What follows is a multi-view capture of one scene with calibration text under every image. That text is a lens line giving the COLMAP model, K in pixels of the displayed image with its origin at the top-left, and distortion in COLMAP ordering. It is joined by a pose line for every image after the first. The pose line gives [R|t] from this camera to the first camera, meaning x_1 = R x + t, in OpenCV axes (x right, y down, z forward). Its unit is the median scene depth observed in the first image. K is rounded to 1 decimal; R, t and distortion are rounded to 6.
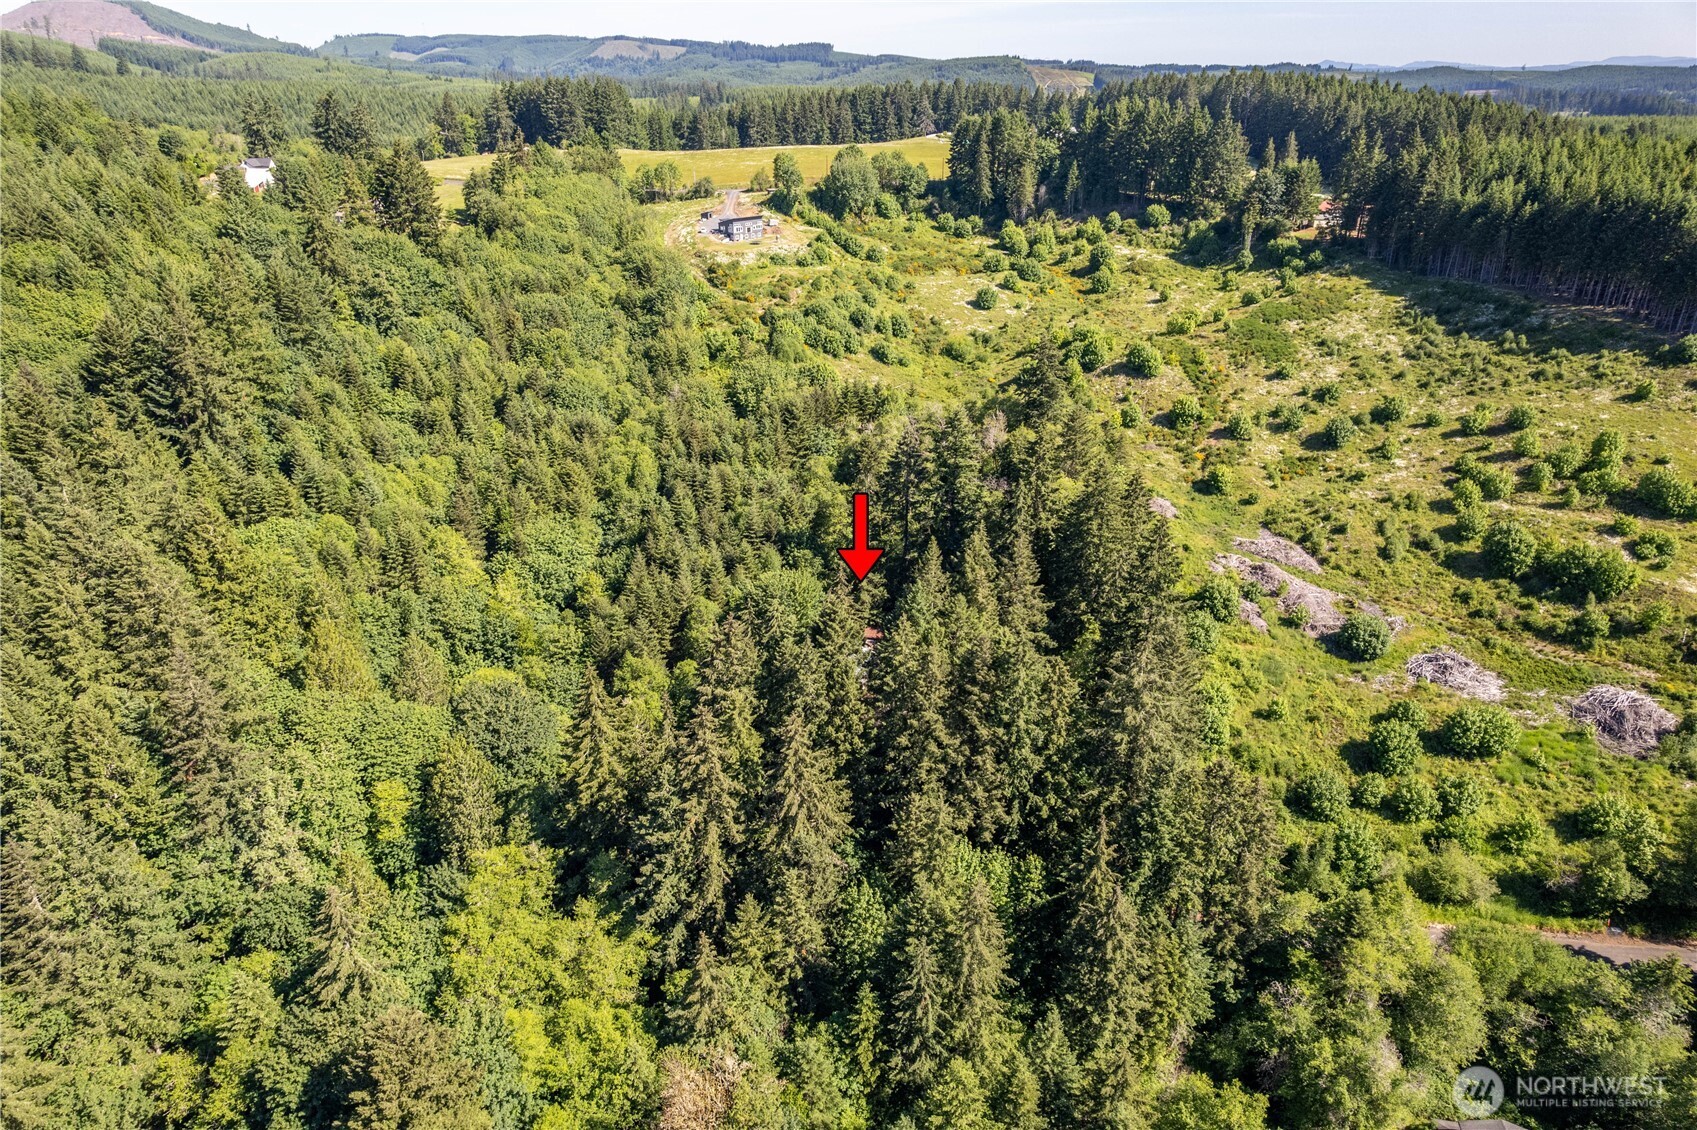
lens RADIAL K [[1280.4, 0, 842.6], [0, 1280.4, 572.9], [0, 0, 1]] dist [-0.066484, 0.042129]
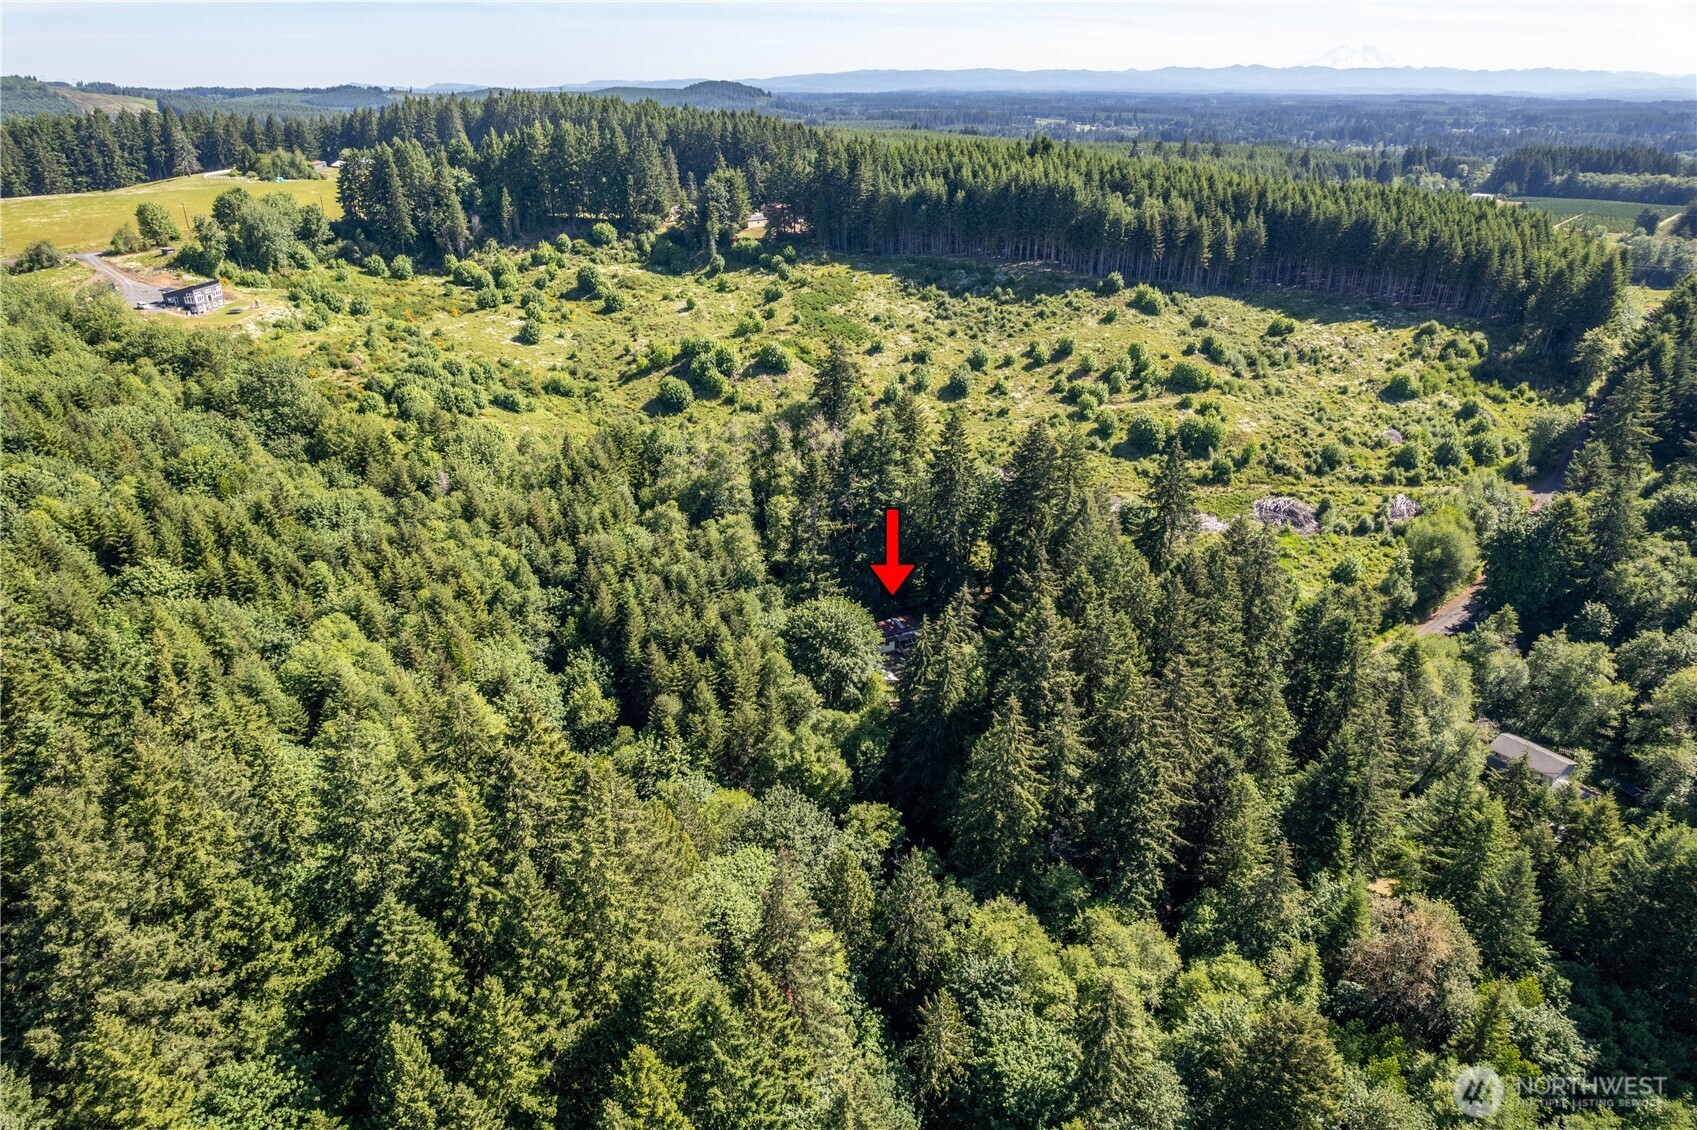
lens RADIAL K [[1280.4, 0, 853.7], [0, 1280.4, 563.6], [0, 0, 1]] dist [-0.066484, 0.042129]
pose [[0.634482, -0.275011, 0.722359, -0.574731], [0.285140, 0.951925, 0.111957, -0.102162], [-0.718421, 0.134939, 0.682395, 0.219040]]
